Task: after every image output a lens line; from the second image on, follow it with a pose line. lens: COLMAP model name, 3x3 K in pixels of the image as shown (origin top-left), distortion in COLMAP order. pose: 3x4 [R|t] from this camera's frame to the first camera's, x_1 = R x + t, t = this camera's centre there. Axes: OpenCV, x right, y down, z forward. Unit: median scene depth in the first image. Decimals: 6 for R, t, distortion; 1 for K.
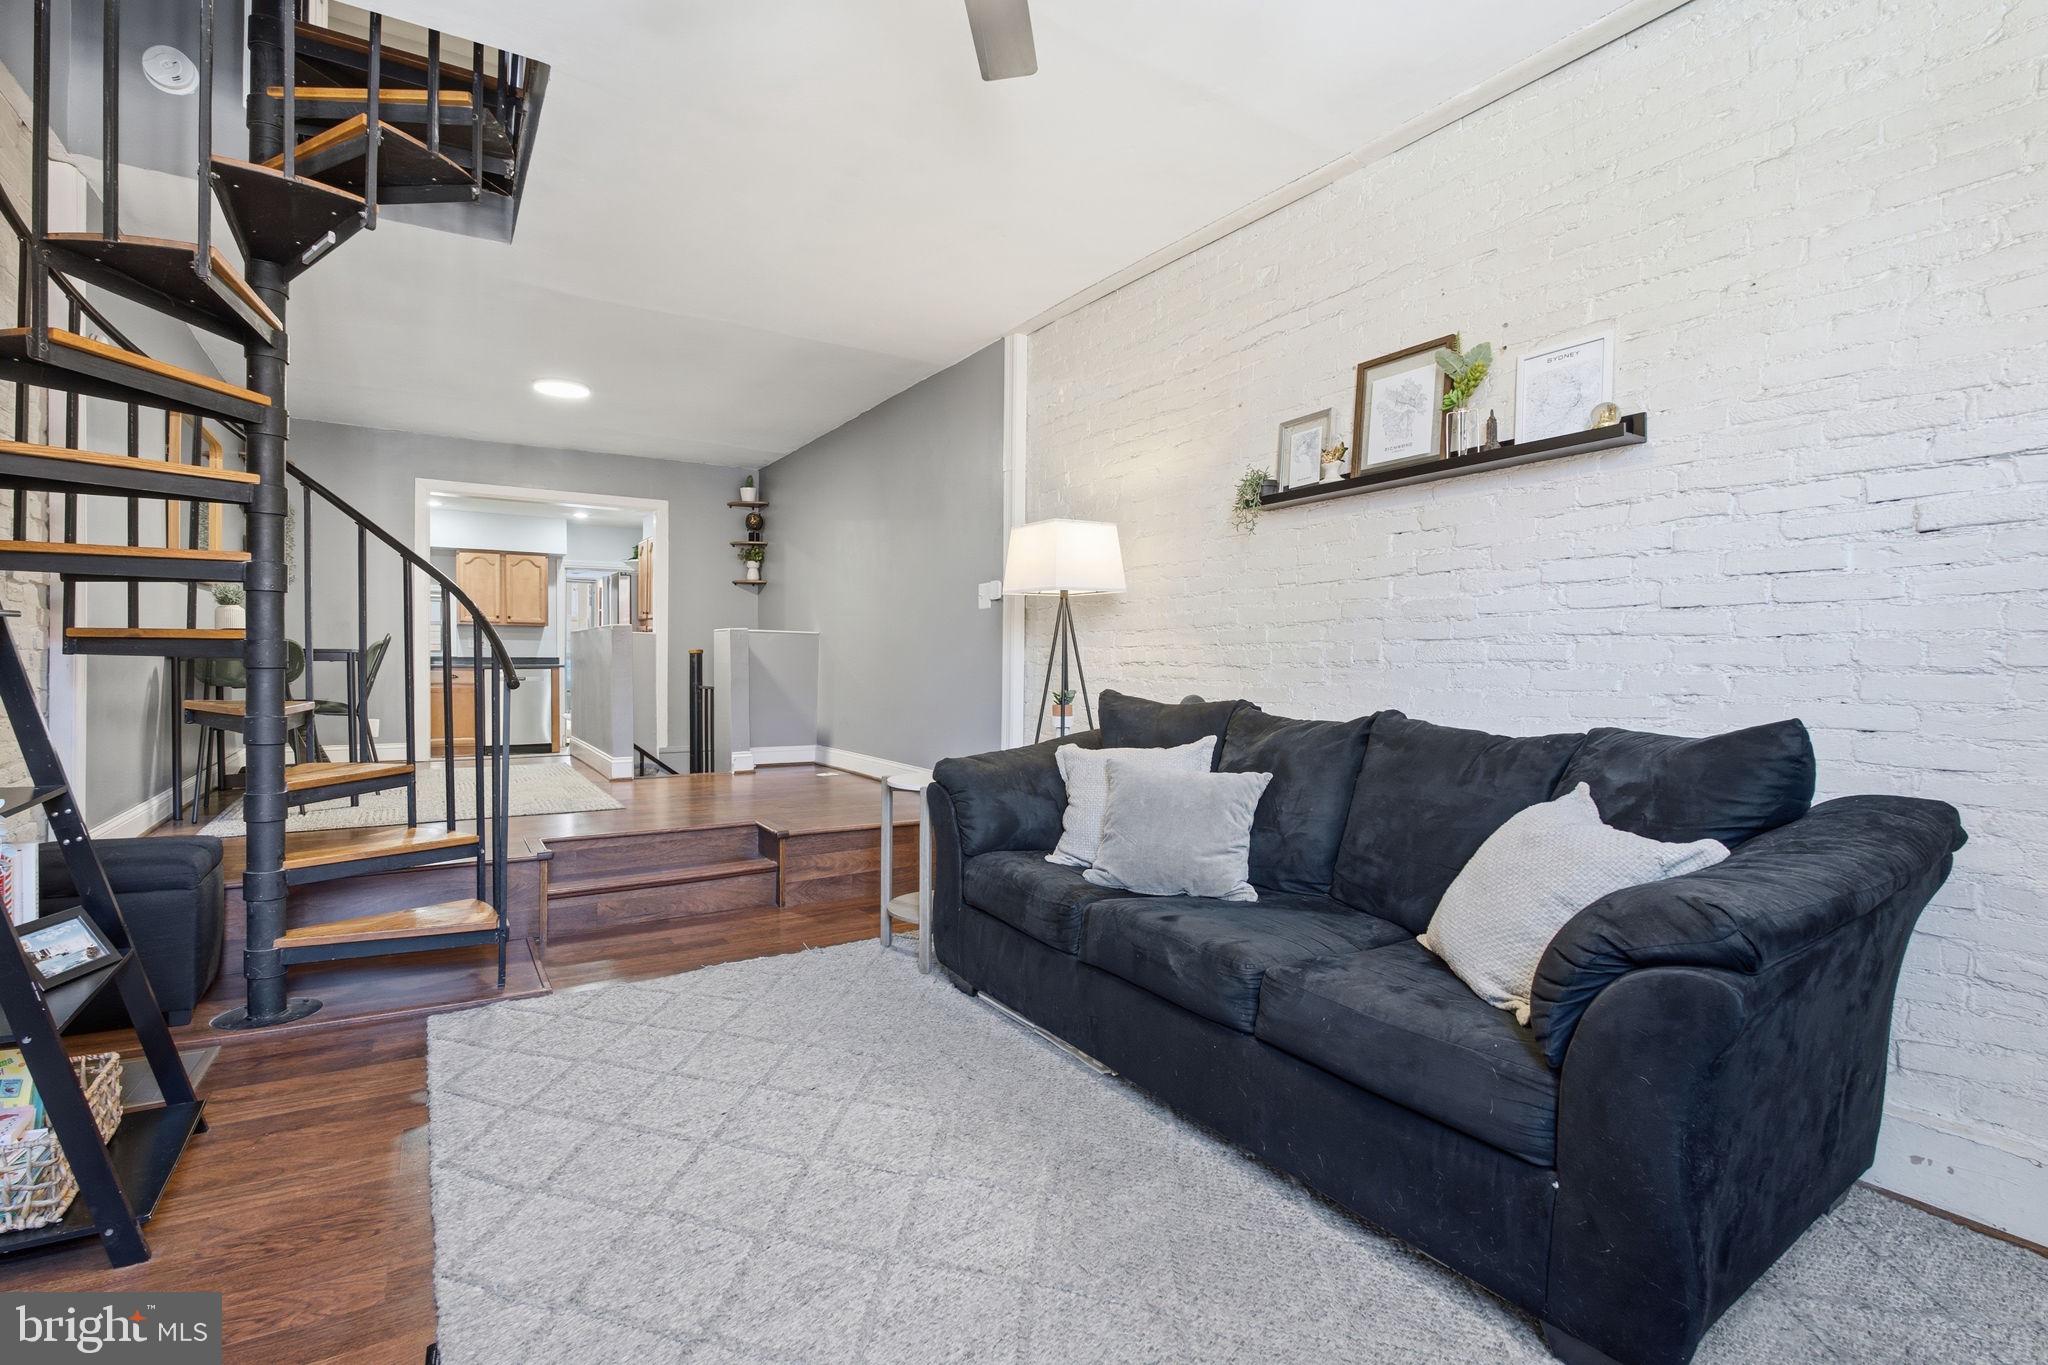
lens RADIAL K [[917.6, 0, 992.6], [0, 917.6, 679.7], [0, 0, 1]] dist [-0.017943, 0.000295]
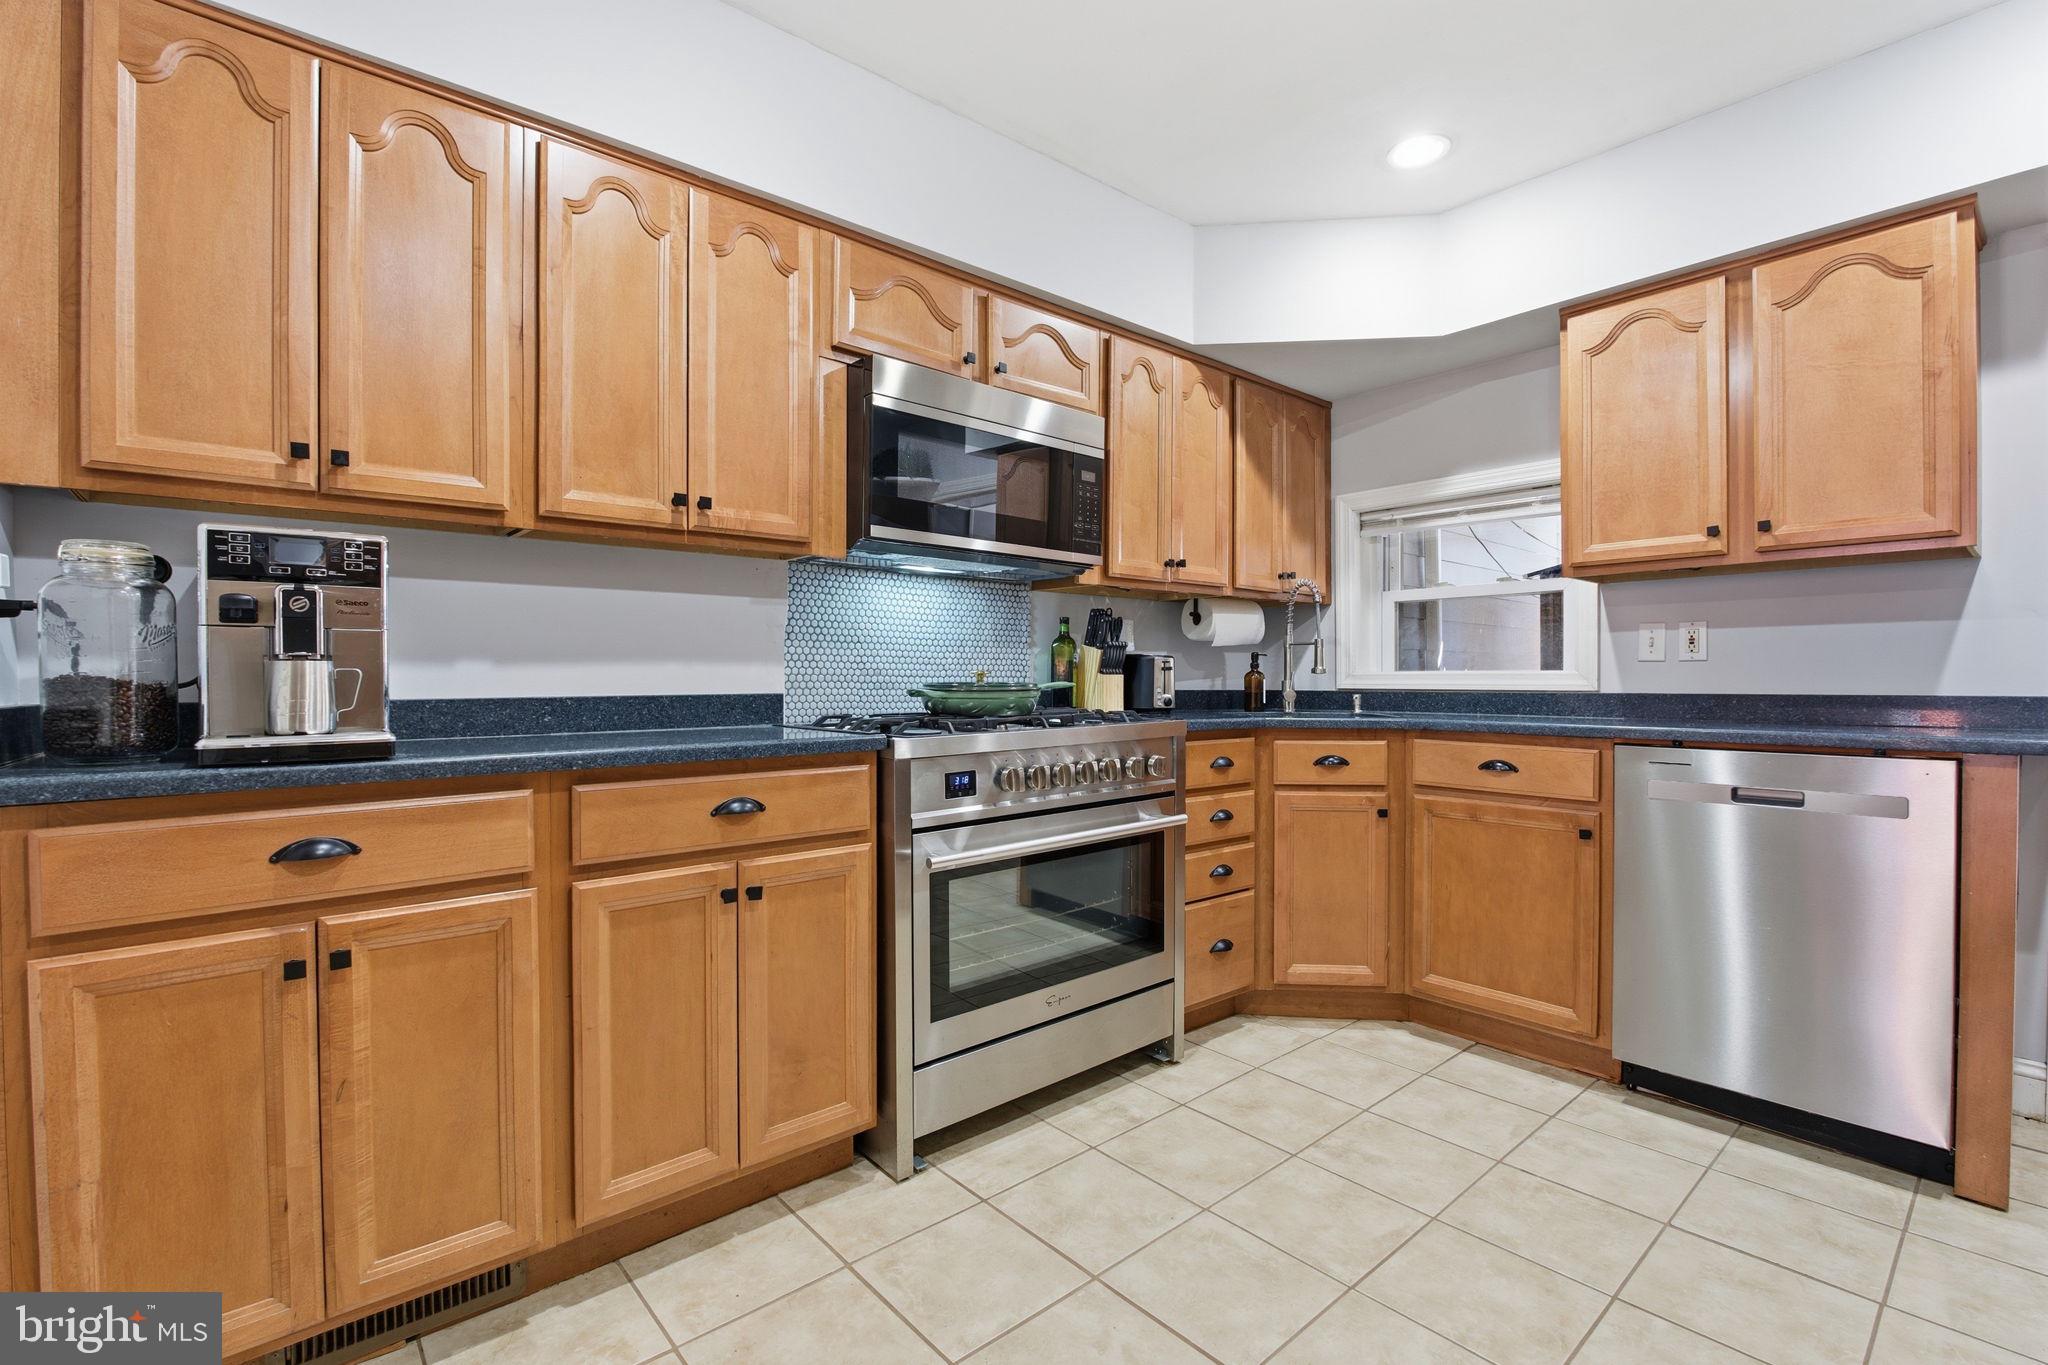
lens RADIAL K [[917.6, 0, 1008.3], [0, 917.6, 686.8], [0, 0, 1]] dist [-0.017943, 0.000295]
pose [[0.144667, 0.000647, -0.989480, -1.181860], [-0.019463, 0.999808, -0.002191, -0.080960], [0.989289, 0.019576, 0.144652, 2.807738]]
